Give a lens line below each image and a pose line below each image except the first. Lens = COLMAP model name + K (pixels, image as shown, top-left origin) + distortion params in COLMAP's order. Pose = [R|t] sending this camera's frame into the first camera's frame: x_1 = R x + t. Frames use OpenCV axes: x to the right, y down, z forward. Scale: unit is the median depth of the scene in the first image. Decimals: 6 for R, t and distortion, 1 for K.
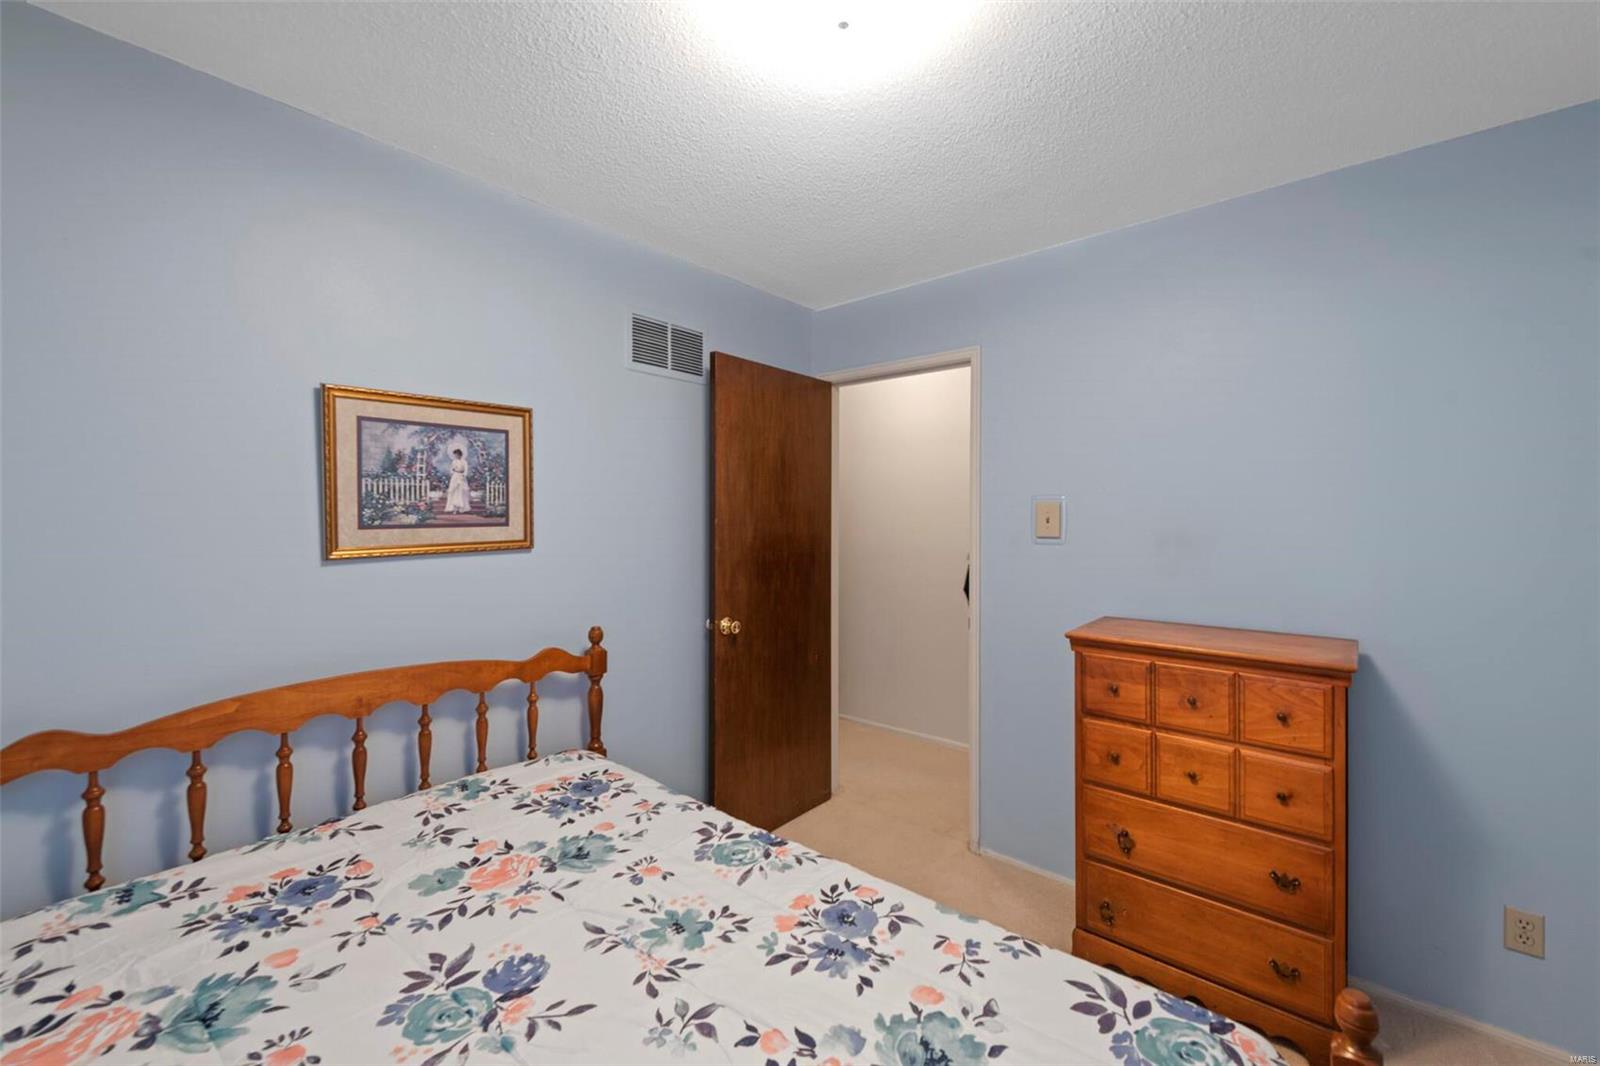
lens RADIAL K [[636.4, 0, 809.5], [0, 636.4, 525.4], [0, 0, 1]] dist [0.019530, -0.000112]
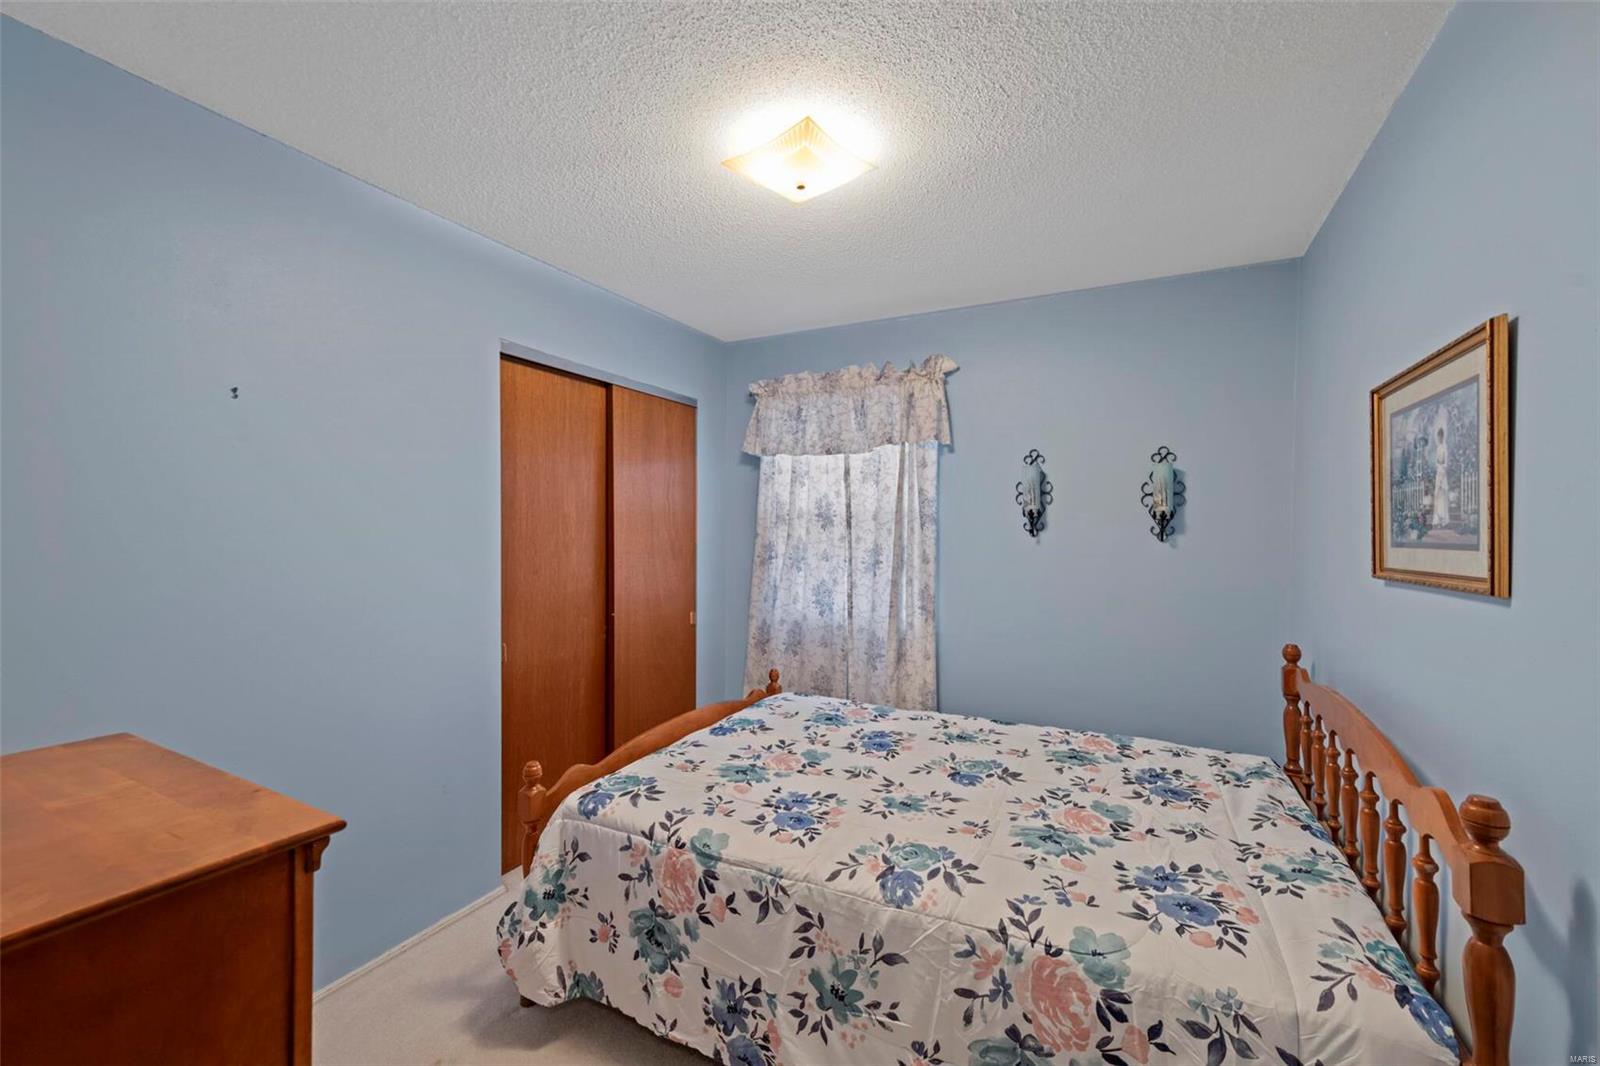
lens RADIAL K [[636.4, 0, 805.8], [0, 636.4, 524.2], [0, 0, 1]] dist [0.019530, -0.000112]
pose [[-0.976369, -0.008036, -0.215963, 0.328691], [-0.010708, 0.999880, 0.011206, -0.033910], [0.215847, 0.013254, -0.976337, 2.270268]]
